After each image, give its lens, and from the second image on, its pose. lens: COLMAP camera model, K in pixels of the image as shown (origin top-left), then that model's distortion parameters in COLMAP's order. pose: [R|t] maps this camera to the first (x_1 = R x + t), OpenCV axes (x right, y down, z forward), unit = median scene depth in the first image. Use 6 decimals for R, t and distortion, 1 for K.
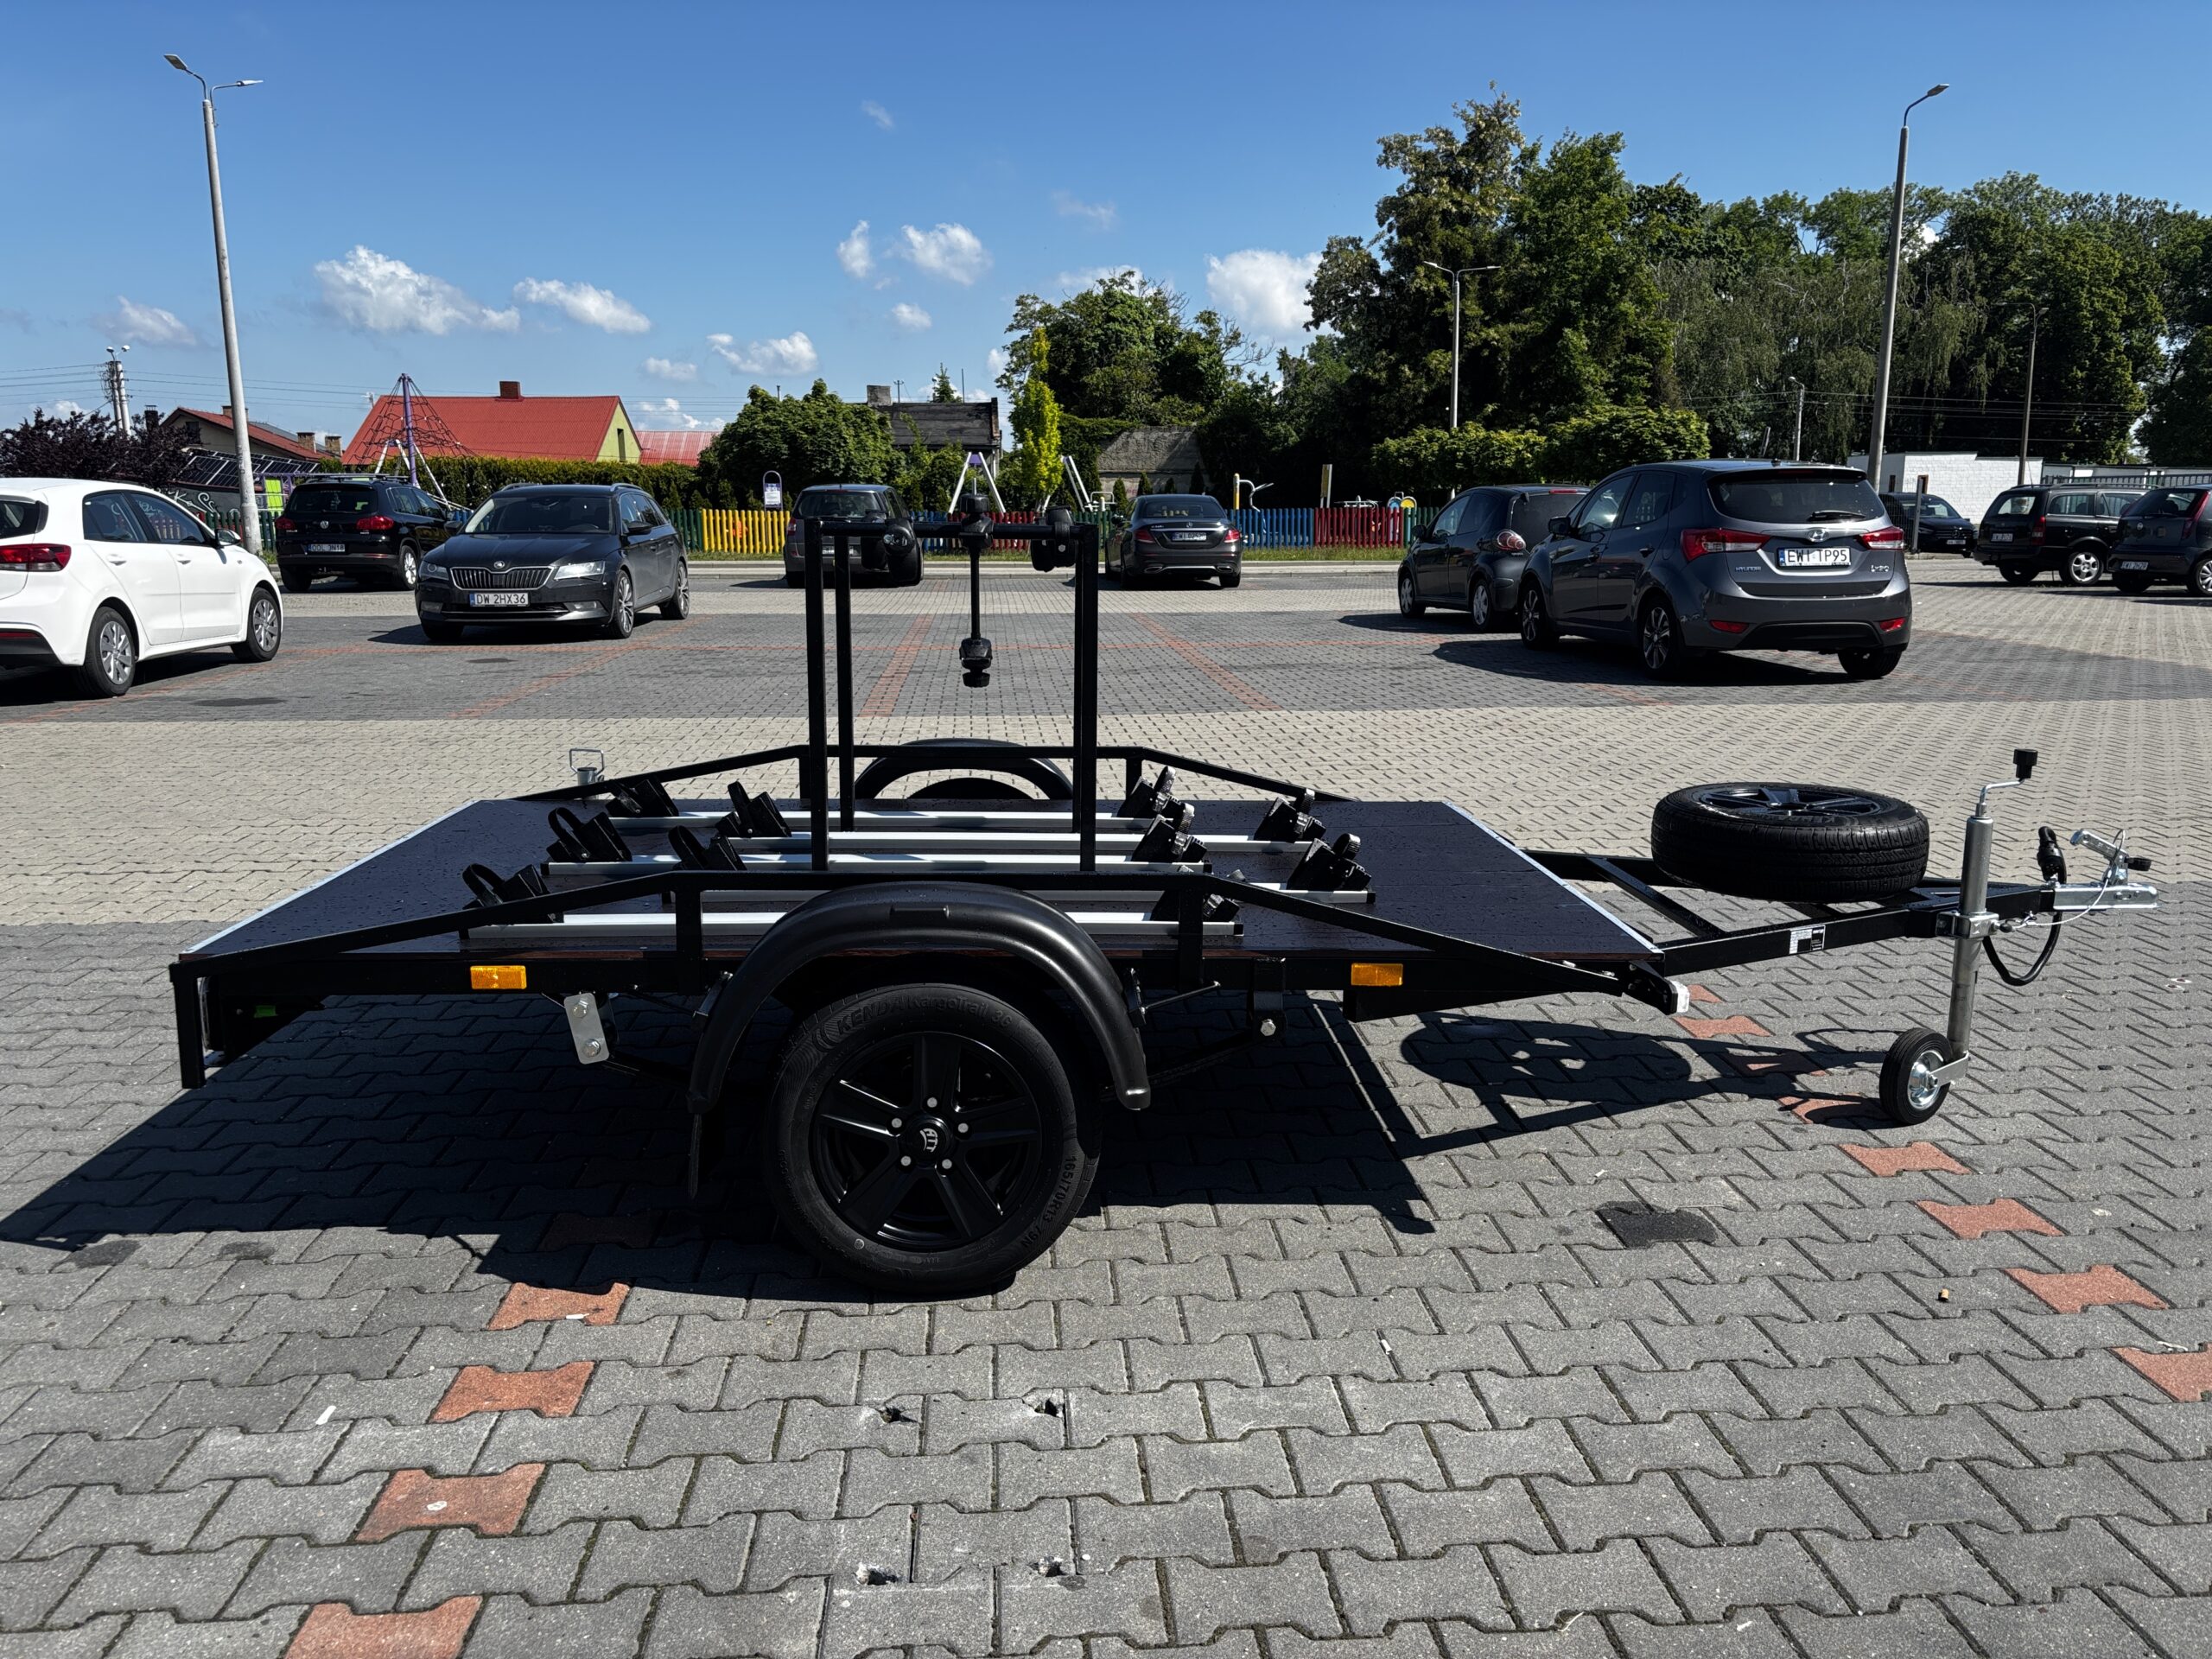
lens RADIAL K [[1662.6, 0, 1106.0], [0, 1662.6, 829.5], [0, 0, 1]] dist [0.043166, -0.055862]
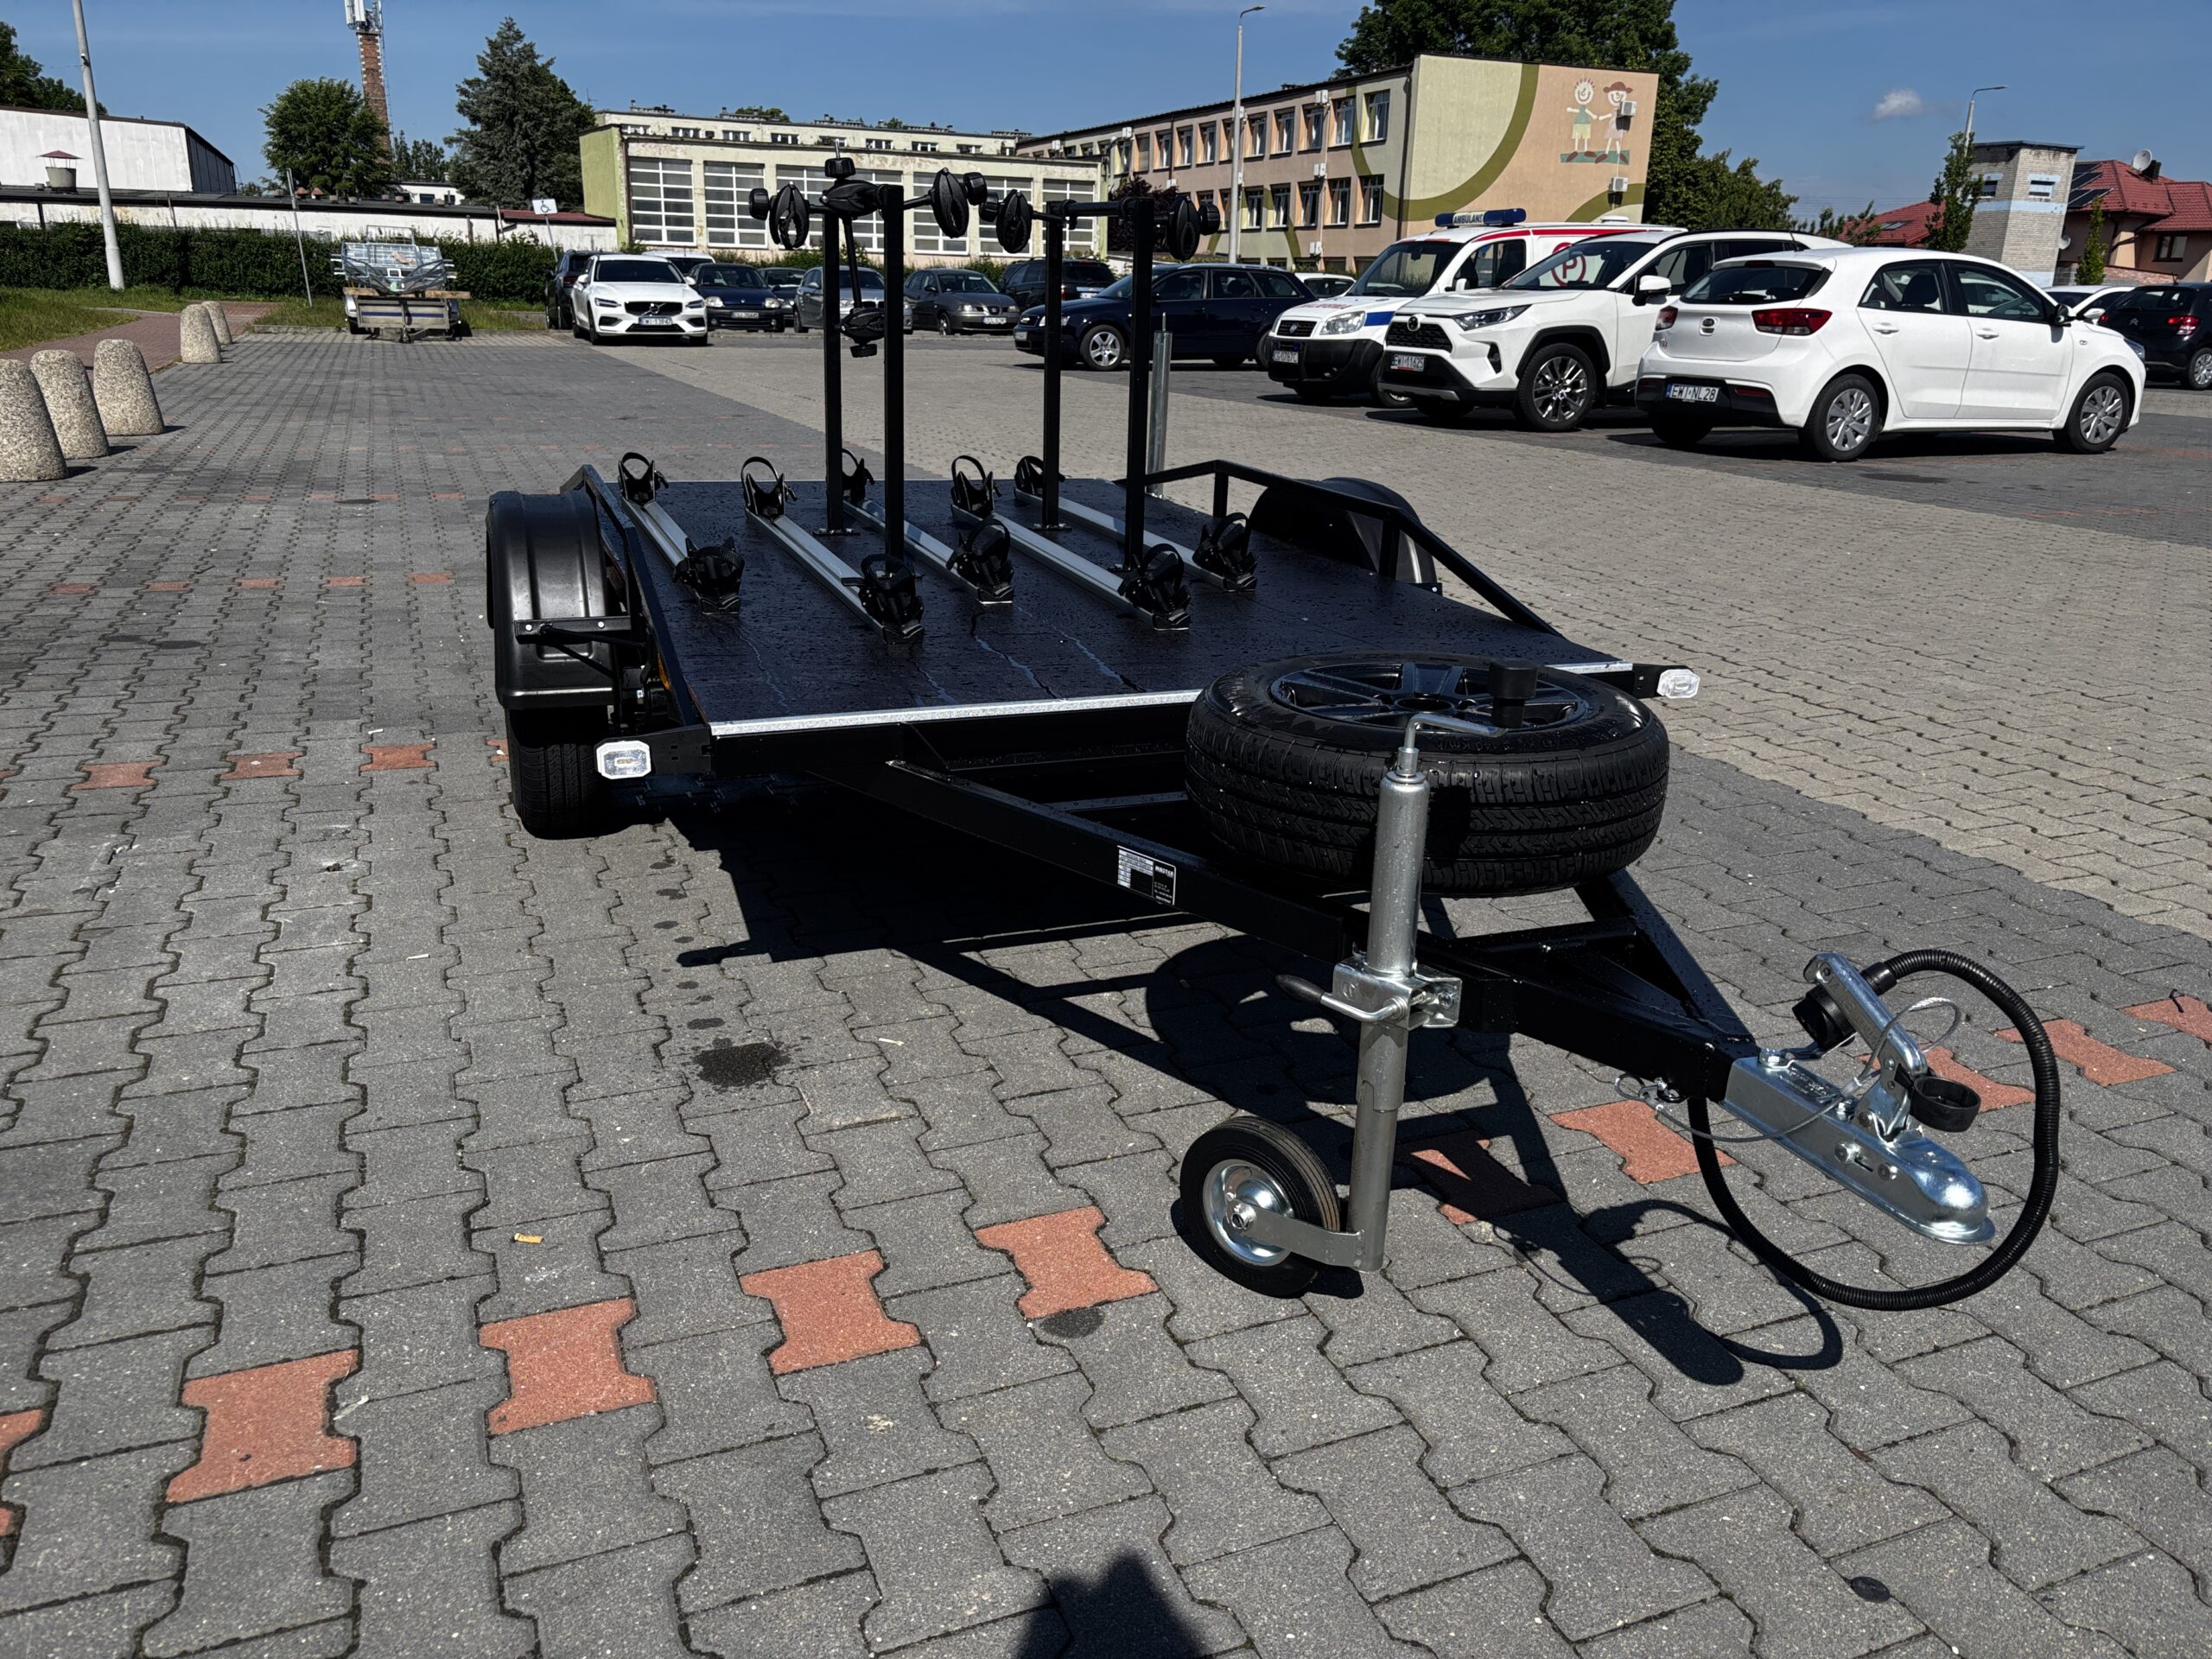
lens RADIAL K [[1662.6, 0, 1106.0], [0, 1662.6, 829.5], [0, 0, 1]] dist [0.043166, -0.055862]
pose [[0.311360, 0.301605, -0.901160, 0.915959], [-0.203466, 0.947465, 0.246803, -0.089043], [0.928255, 0.106511, 0.356369, 0.750450]]
